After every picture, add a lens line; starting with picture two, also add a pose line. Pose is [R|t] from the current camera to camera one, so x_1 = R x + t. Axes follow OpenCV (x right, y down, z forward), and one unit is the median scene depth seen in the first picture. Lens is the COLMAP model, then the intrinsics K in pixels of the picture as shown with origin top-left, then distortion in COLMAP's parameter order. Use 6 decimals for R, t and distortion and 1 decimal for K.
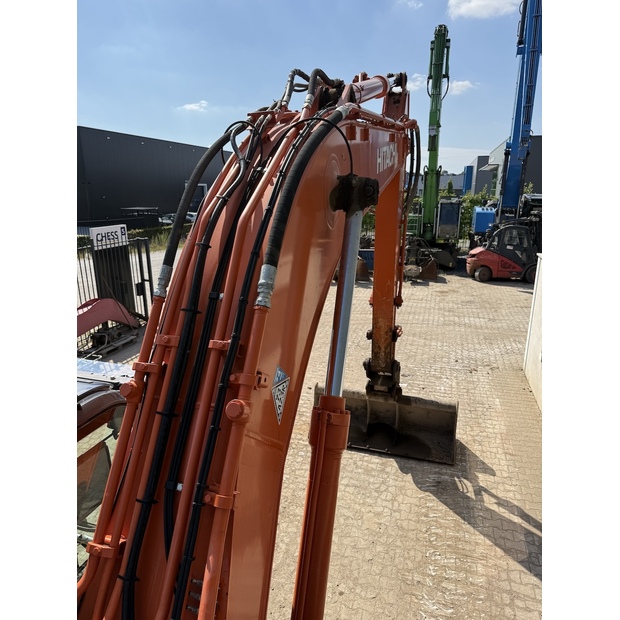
lens RADIAL K [[435.9, 0, 311.6], [0, 435.9, 314.1], [0, 0, 1]] dist [-0.002698, -0.000519]
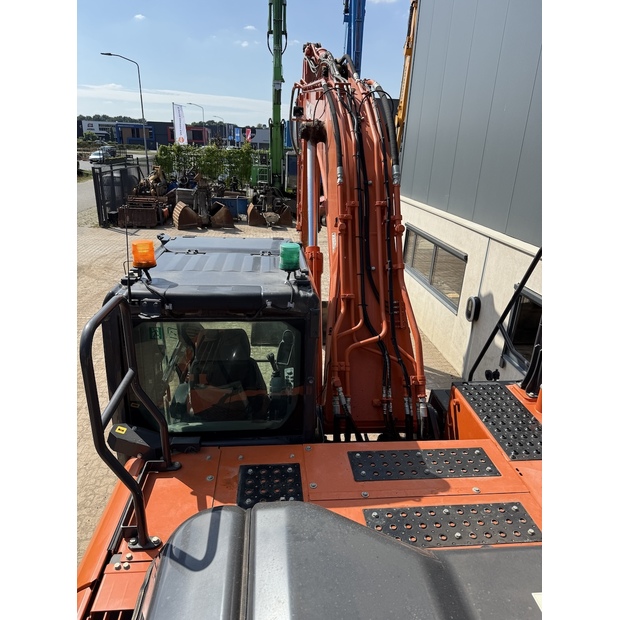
lens RADIAL K [[446.9, 0, 310.2], [0, 446.9, 307.2], [0, 0, 1]] dist [0.004710, -0.005558]
pose [[0.920680, -0.097772, 0.377875, -0.114672], [0.069434, 0.993703, 0.087939, 0.029394], [-0.384093, -0.054726, 0.921671, -0.071917]]
